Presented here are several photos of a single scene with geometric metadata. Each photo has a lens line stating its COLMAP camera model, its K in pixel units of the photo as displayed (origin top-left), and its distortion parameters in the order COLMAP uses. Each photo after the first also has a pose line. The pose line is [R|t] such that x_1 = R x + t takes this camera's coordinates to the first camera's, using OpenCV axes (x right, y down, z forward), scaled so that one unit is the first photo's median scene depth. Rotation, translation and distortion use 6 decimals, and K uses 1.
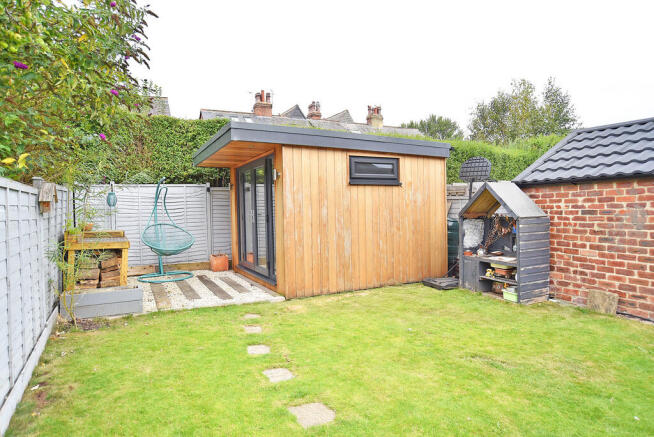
lens RADIAL K [[381.0, 0, 327.0], [0, 381.0, 218.5], [0, 0, 1]] dist [-0.047834, 0.000345]
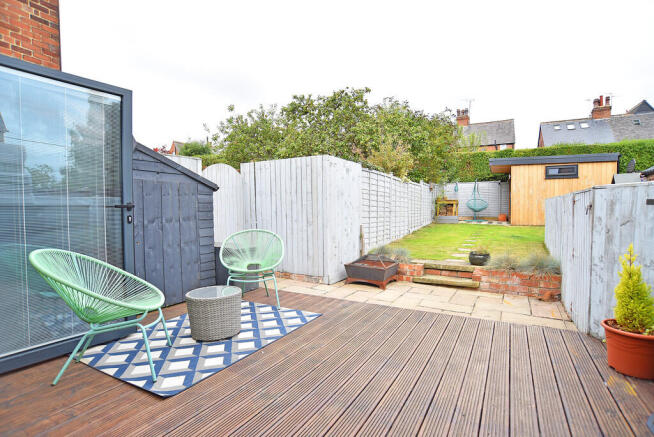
lens RADIAL K [[333.1, 0, 327.0], [0, 333.1, 218.5], [0, 0, 1]] dist [-0.042992, 0.000233]
pose [[0.554900, 0.044570, -0.830723, 0.906844], [-0.027992, 0.998999, 0.034901, 0.108241], [0.831446, 0.003887, 0.555592, -1.090527]]
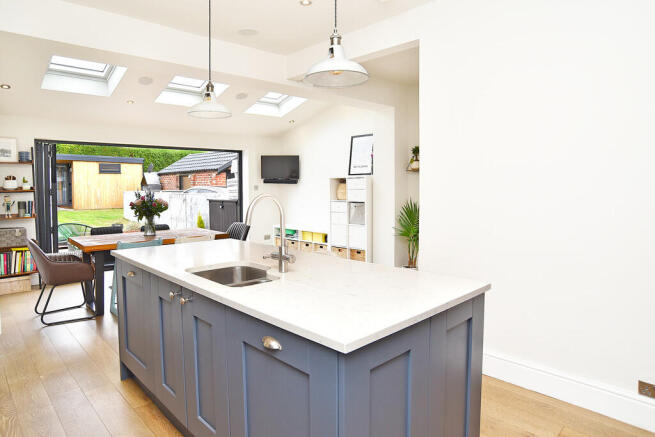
lens RADIAL K [[399.4, 0, 326.2], [0, 399.4, 209.7], [0, 0, 1]] dist [-0.059541, -0.000283]
pose [[0.957872, 0.003907, 0.287168, 0.832610], [-0.012121, 0.999566, 0.026833, 0.089529], [-0.286938, -0.029184, 0.957504, -2.313209]]
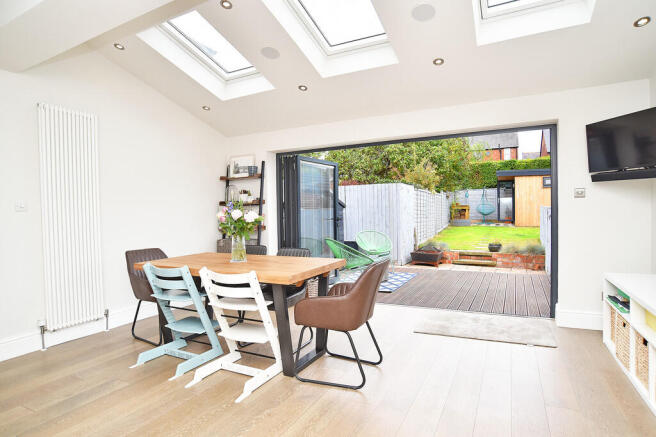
lens RADIAL K [[372.1, 0, 328.0], [0, 372.1, 218.5], [0, 0, 1]] dist [-0.034588, -0.000262]
pose [[0.587230, 0.026375, -0.808990, 1.219513], [-0.014877, 0.999652, 0.021792, 0.091555], [0.809283, -0.000762, 0.587418, -1.693977]]
